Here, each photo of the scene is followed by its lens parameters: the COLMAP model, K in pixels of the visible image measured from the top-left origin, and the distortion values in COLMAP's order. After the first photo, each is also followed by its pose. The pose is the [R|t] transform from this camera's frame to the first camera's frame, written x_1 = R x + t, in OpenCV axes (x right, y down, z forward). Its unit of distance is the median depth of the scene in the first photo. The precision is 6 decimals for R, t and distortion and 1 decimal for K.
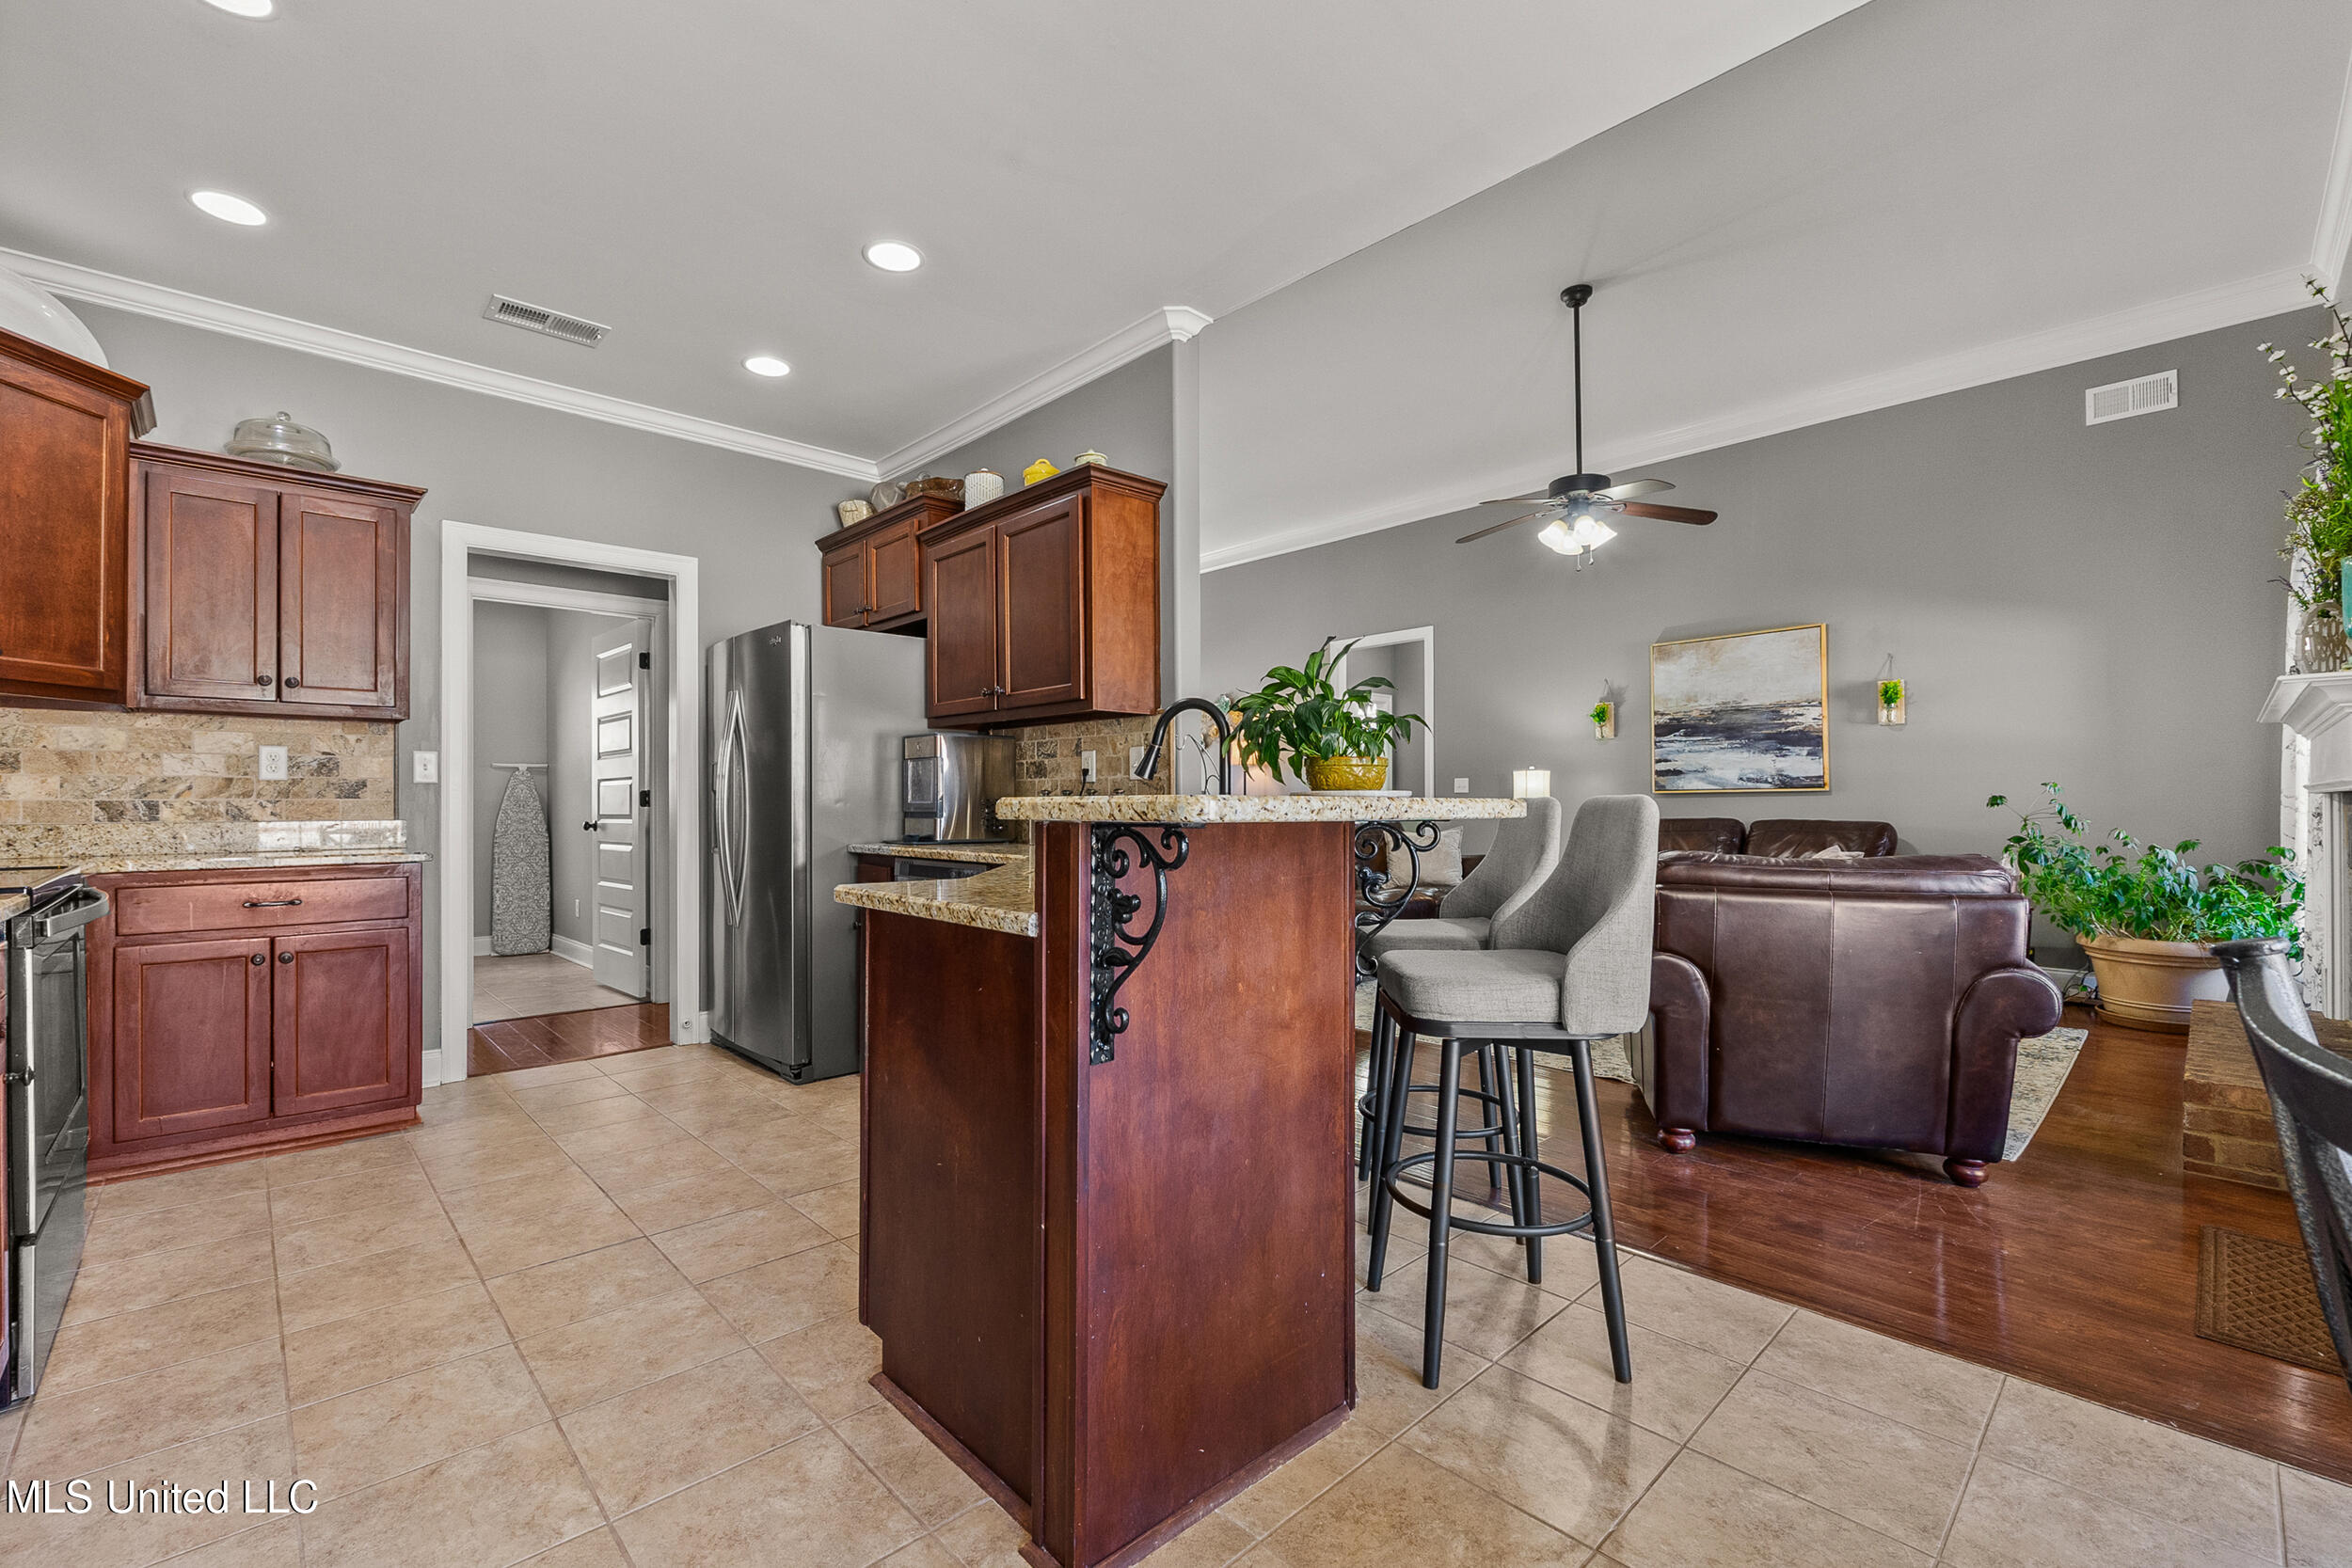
lens RADIAL K [[990.8, 0, 1152.2], [0, 990.8, 794.8], [0, 0, 1]] dist [-0.002569, -0.000190]
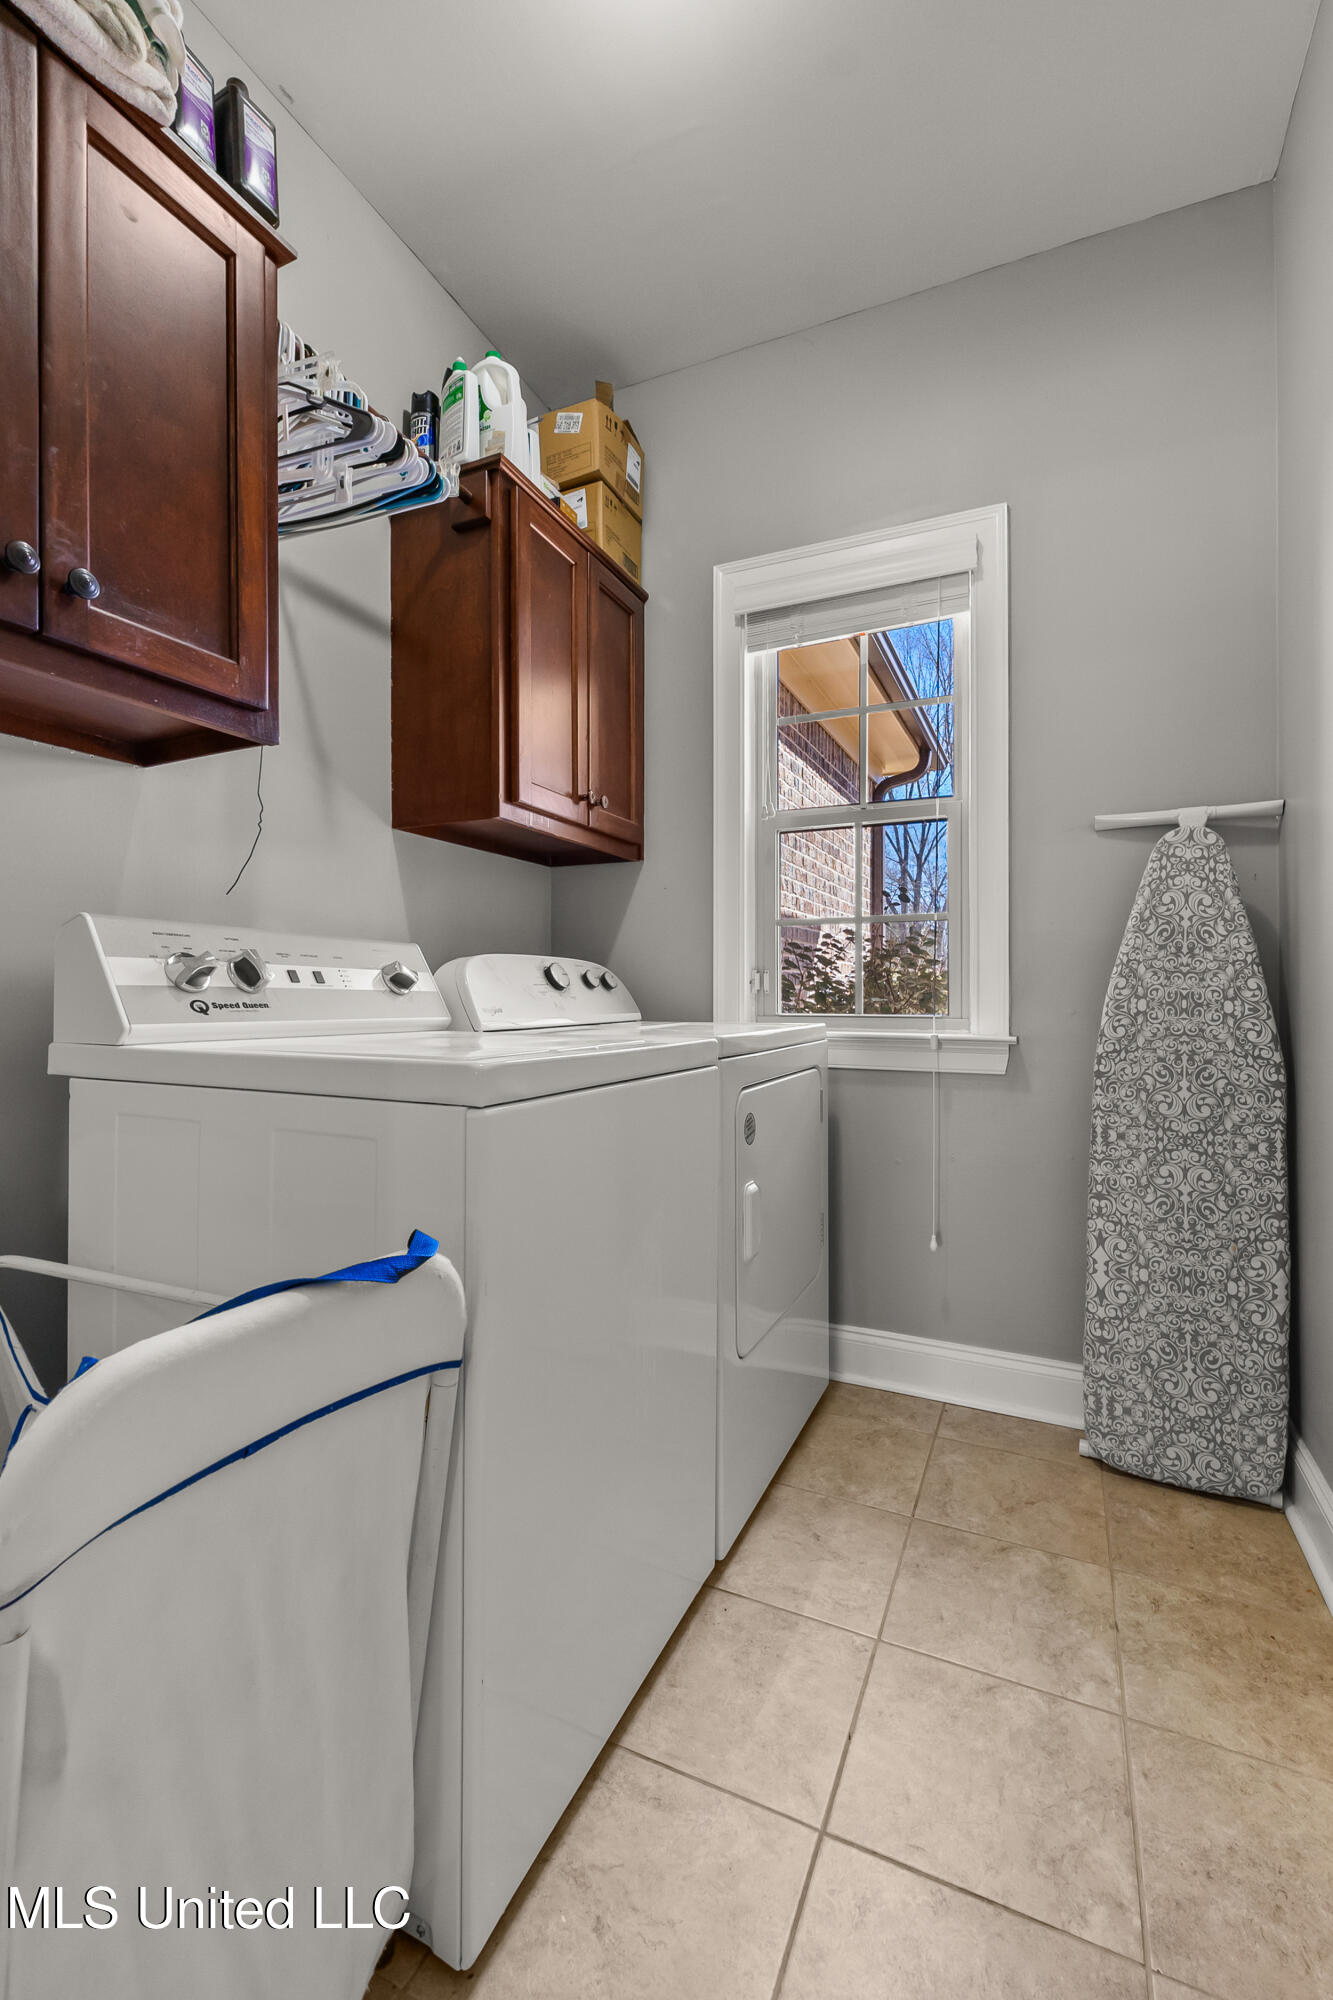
lens RADIAL K [[842.6, 0, 666.5], [0, 842.6, 1000.0], [0, 0, 1]] dist [-0.002569, -0.000190]
pose [[0.387790, 0.010814, -0.921684, -1.086323], [0.004034, 0.999902, 0.013428, 0.050121], [0.921739, -0.008925, 0.387708, 1.769503]]
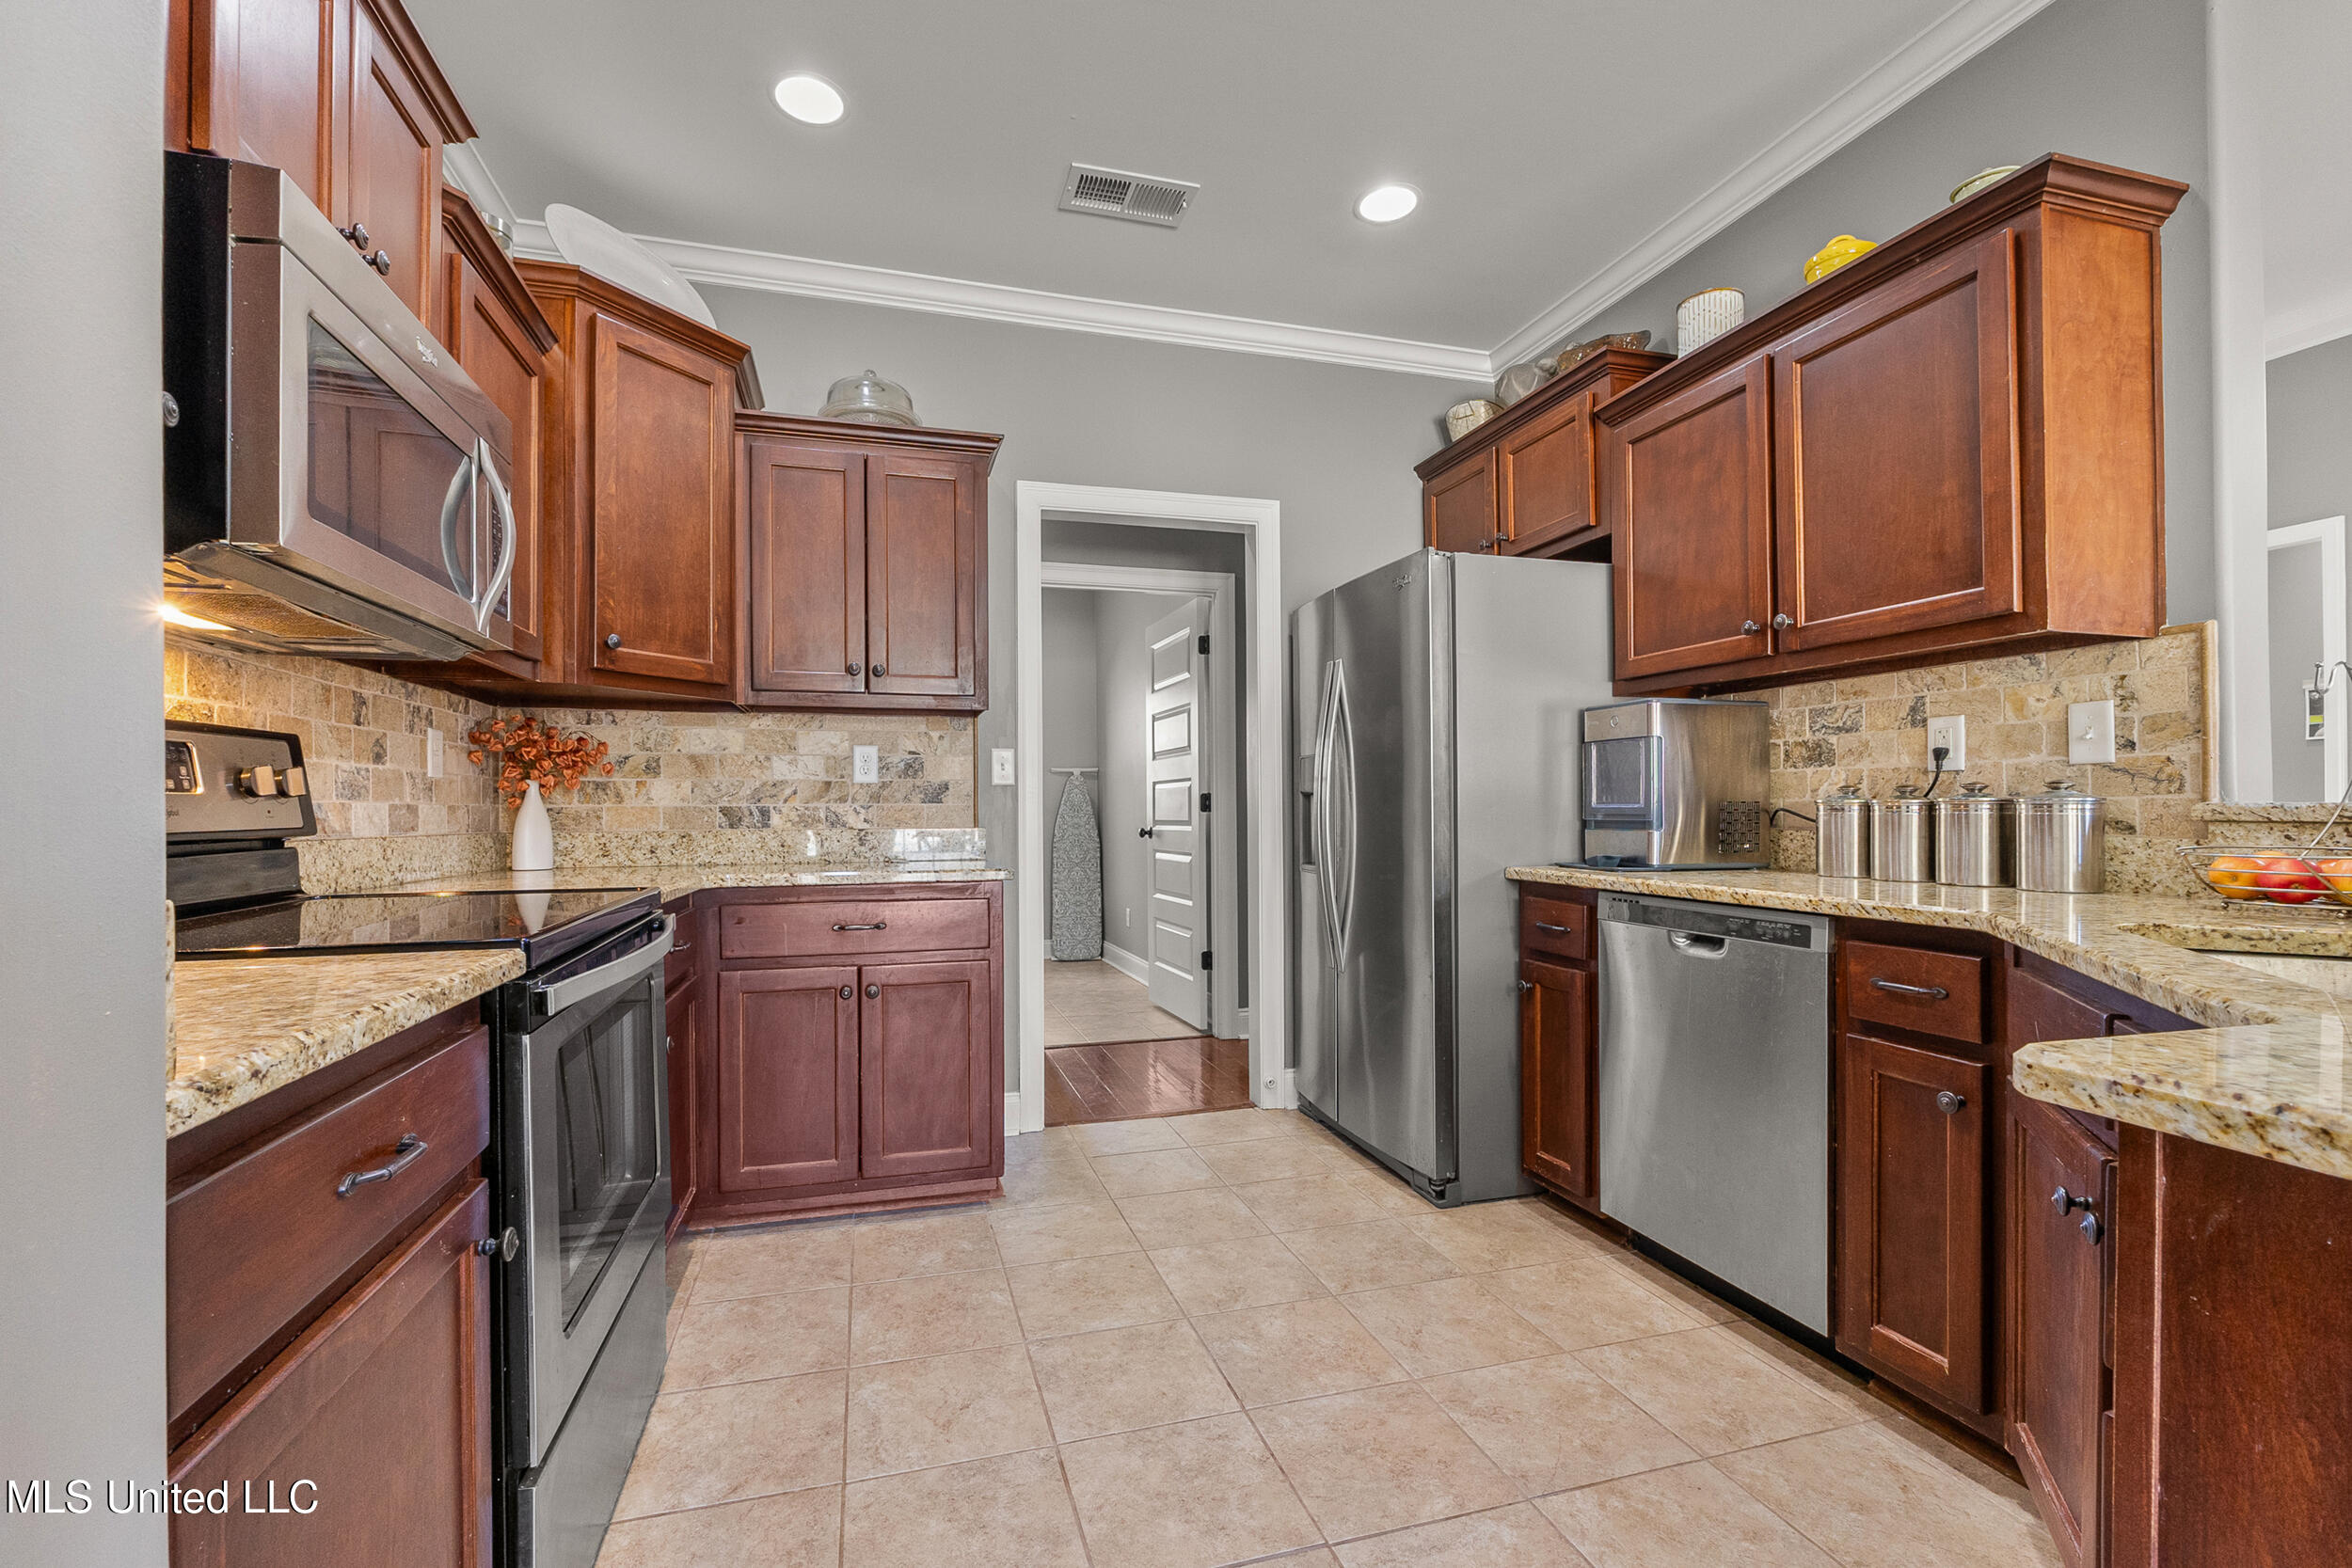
lens RADIAL K [[1020.1, 0, 1167.0], [0, 1020.1, 806.3], [0, 0, 1]] dist [0.013432, -0.000064]
pose [[0.894280, -0.001955, -0.447505, -0.224838], [0.005410, 0.999965, 0.006443, 0.001869], [0.447476, -0.008183, 0.894258, 0.288541]]
